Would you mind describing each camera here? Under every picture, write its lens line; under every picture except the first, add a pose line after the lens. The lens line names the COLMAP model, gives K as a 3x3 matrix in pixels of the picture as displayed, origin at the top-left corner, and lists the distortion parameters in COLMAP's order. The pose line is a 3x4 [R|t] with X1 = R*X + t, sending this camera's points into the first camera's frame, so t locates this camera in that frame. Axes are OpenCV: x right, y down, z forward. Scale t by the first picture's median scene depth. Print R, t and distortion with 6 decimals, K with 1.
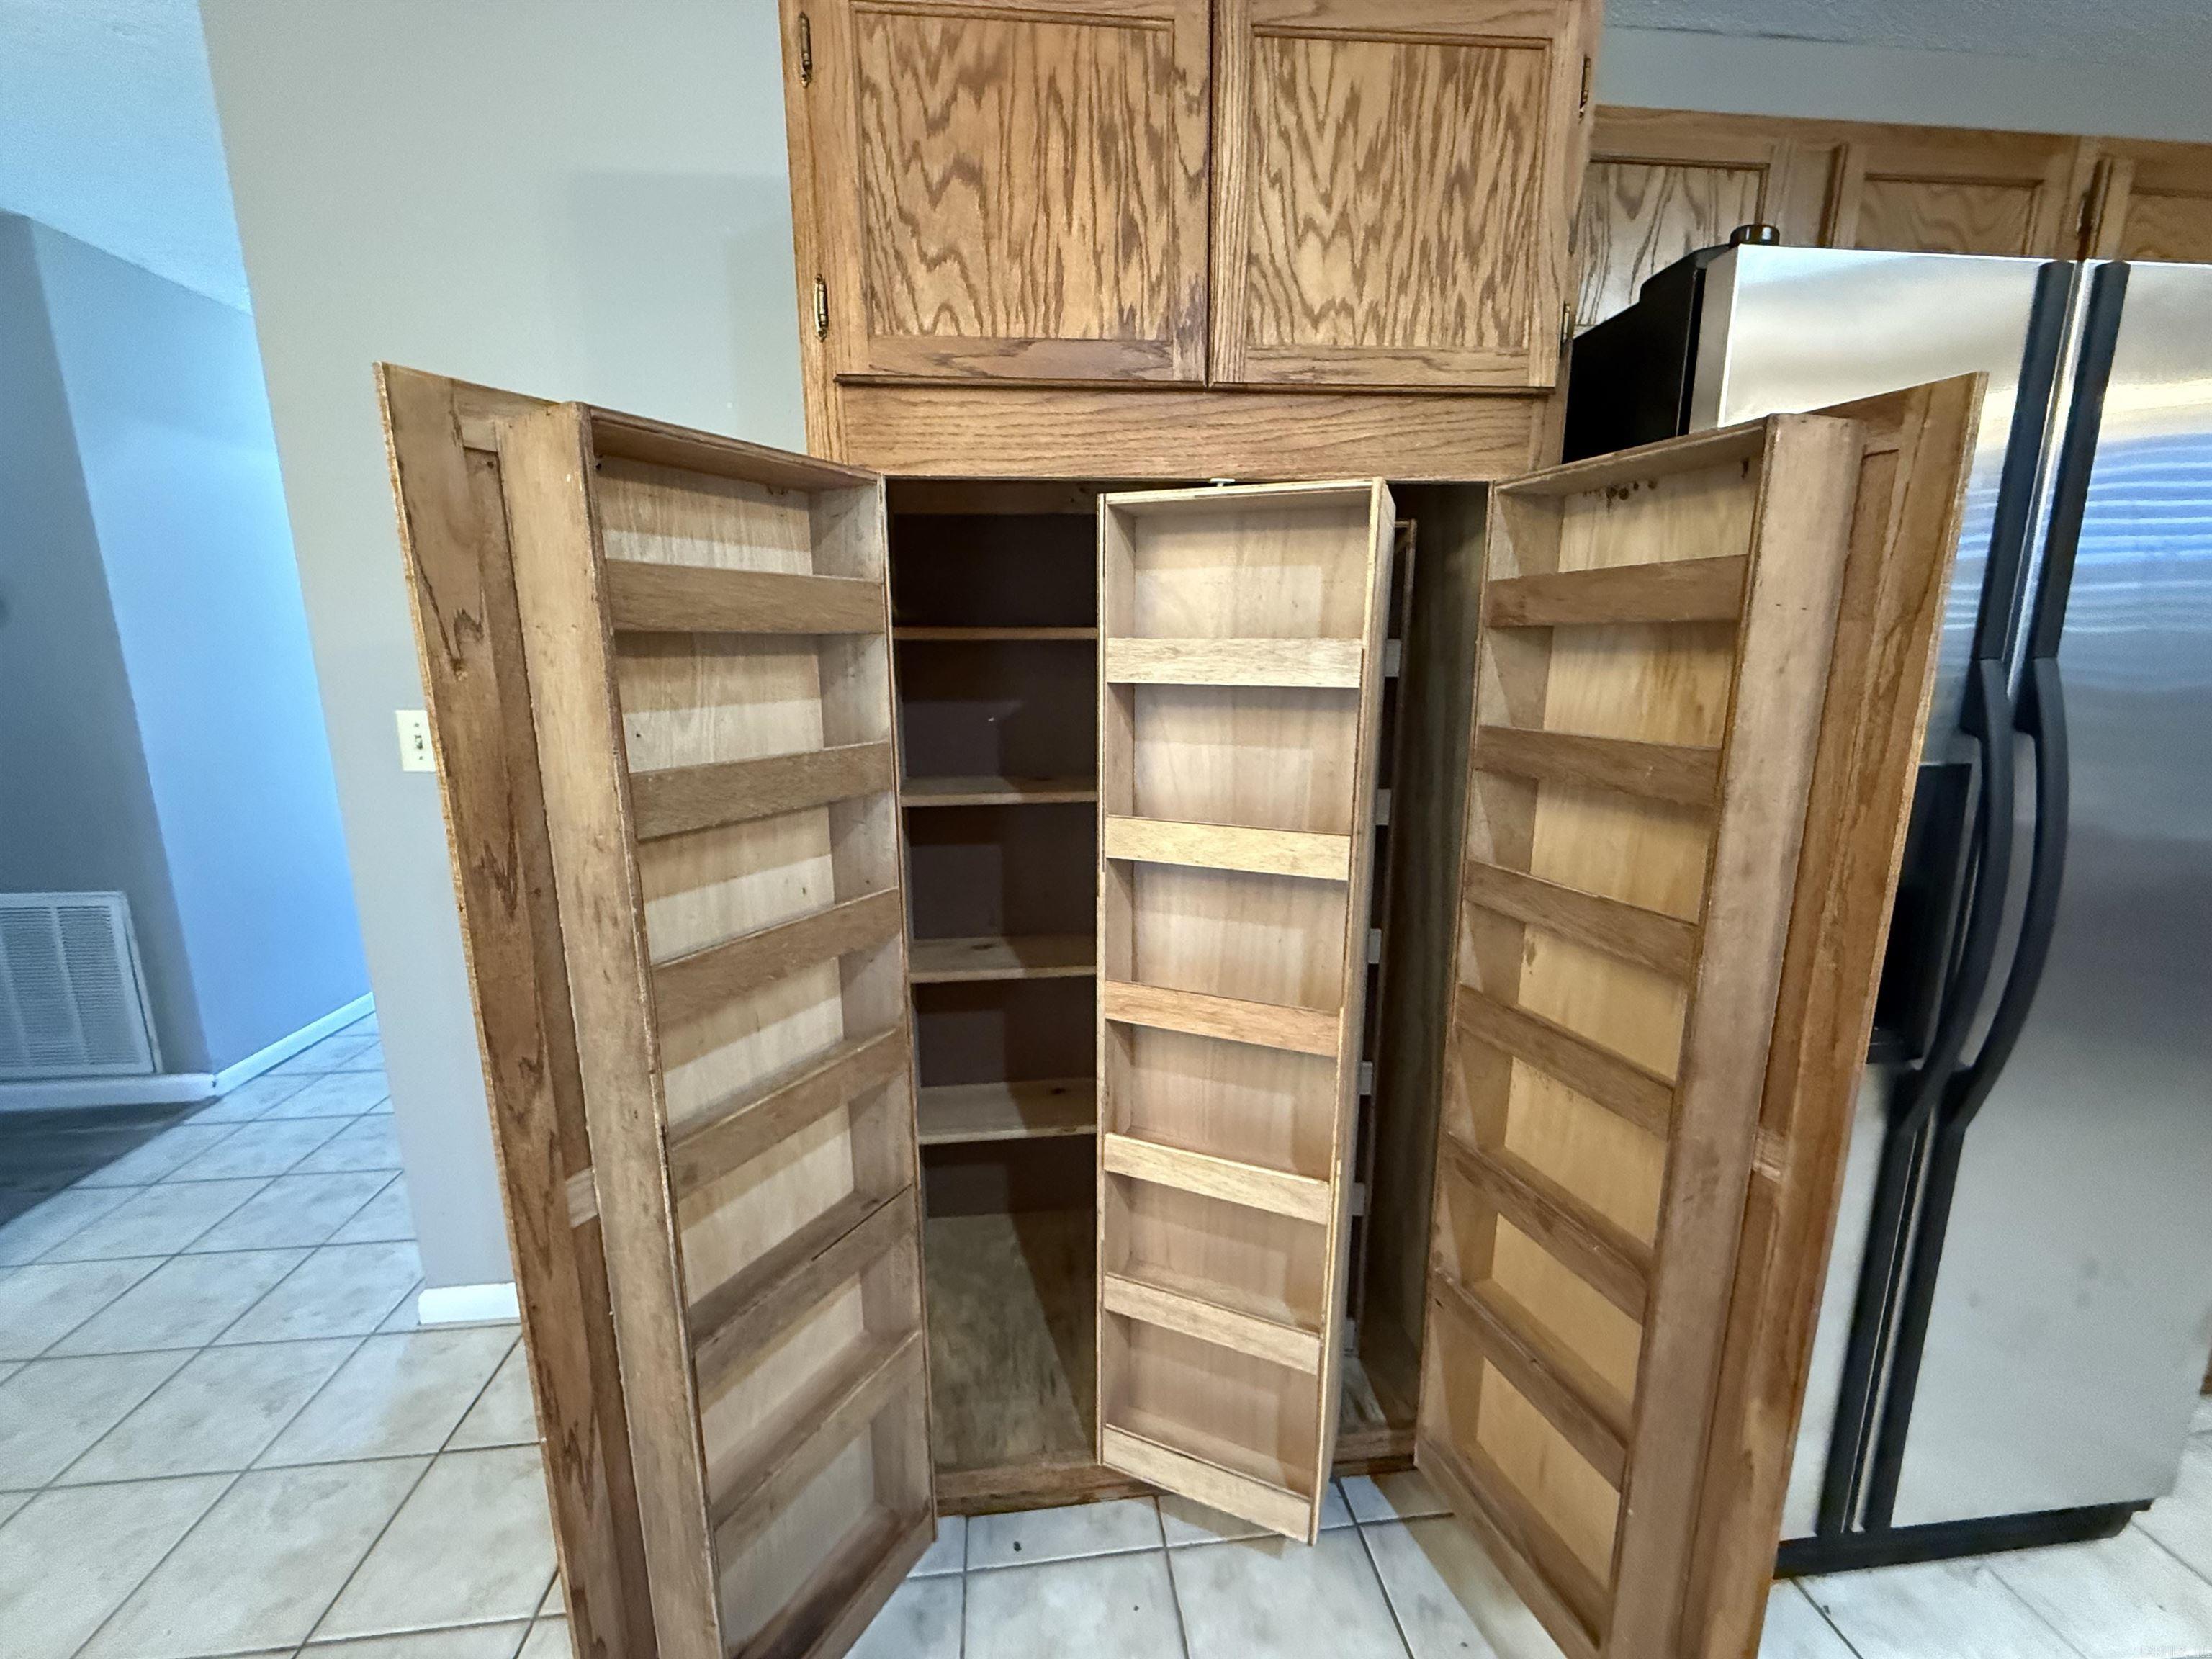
lens RADIAL K [[882.8, 0, 1097.1], [0, 882.8, 826.9], [0, 0, 1]] dist [-0.001498, 0.000720]
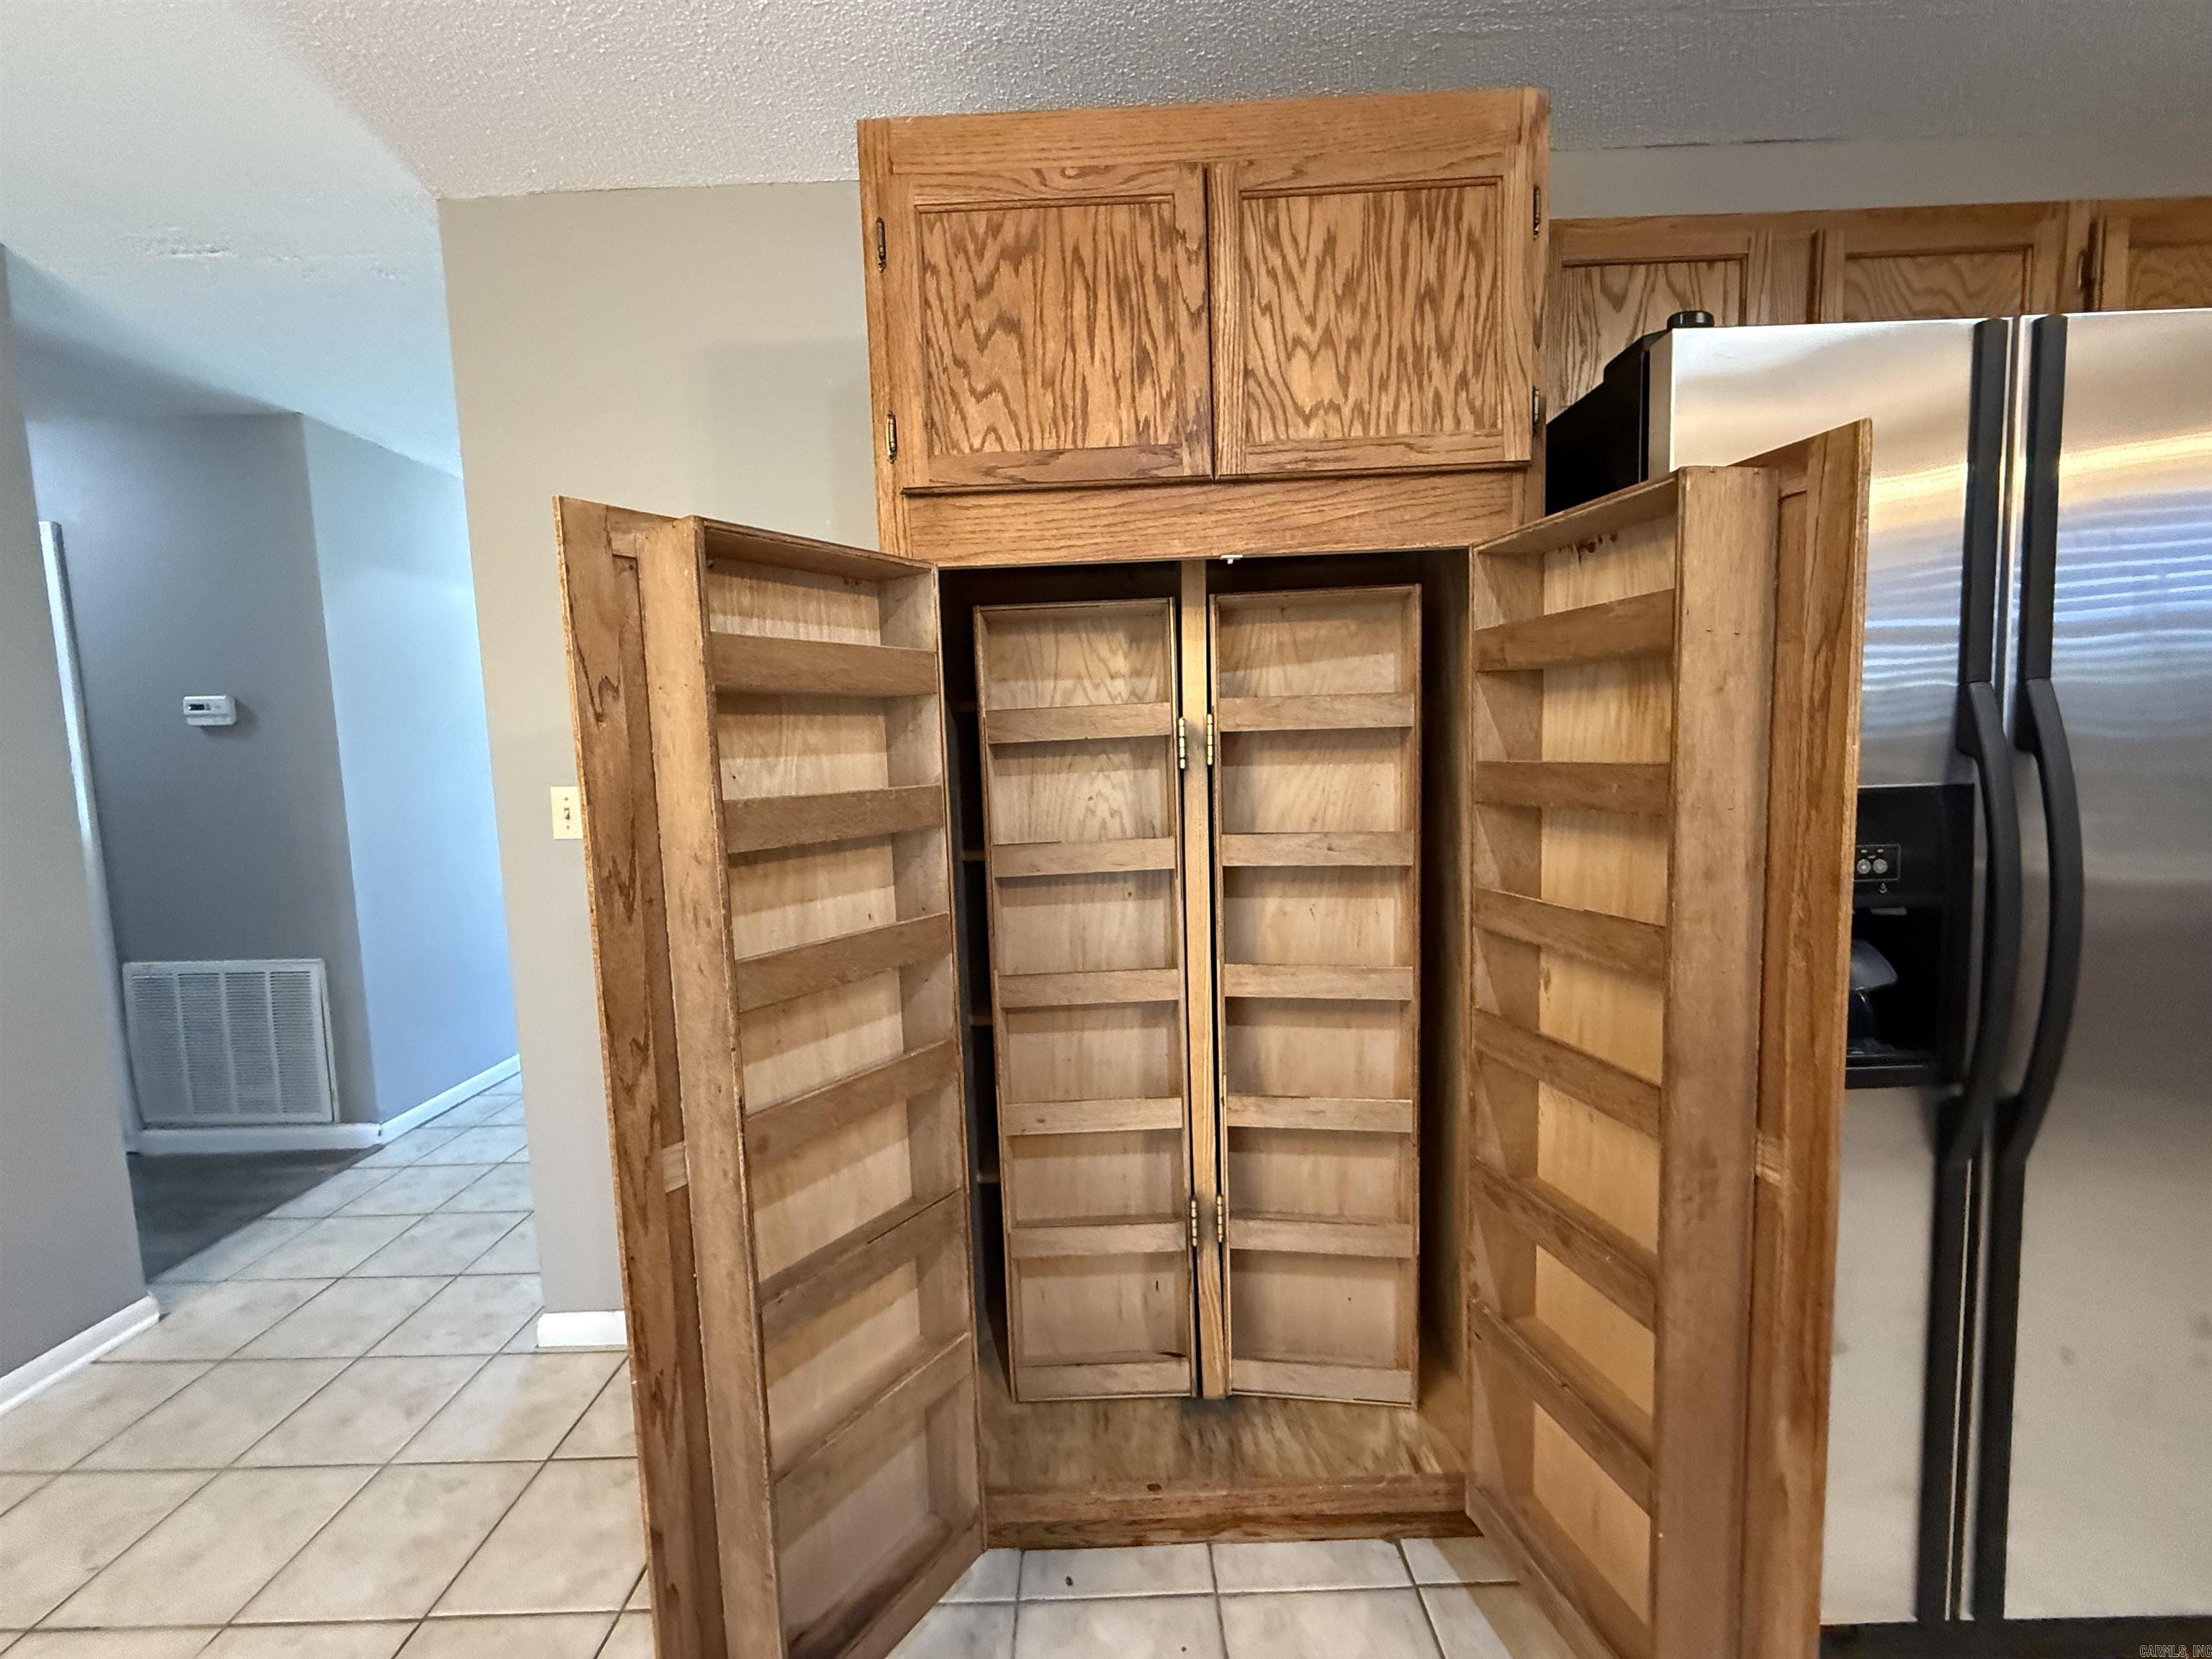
lens RADIAL K [[882.8, 0, 1098.1], [0, 882.8, 827.5], [0, 0, 1]] dist [-0.001498, 0.000720]
pose [[0.993722, -0.018825, -0.110280, 0.095348], [0.007137, 0.994401, -0.105436, 0.081110], [0.111648, 0.103987, 0.988292, -0.121610]]
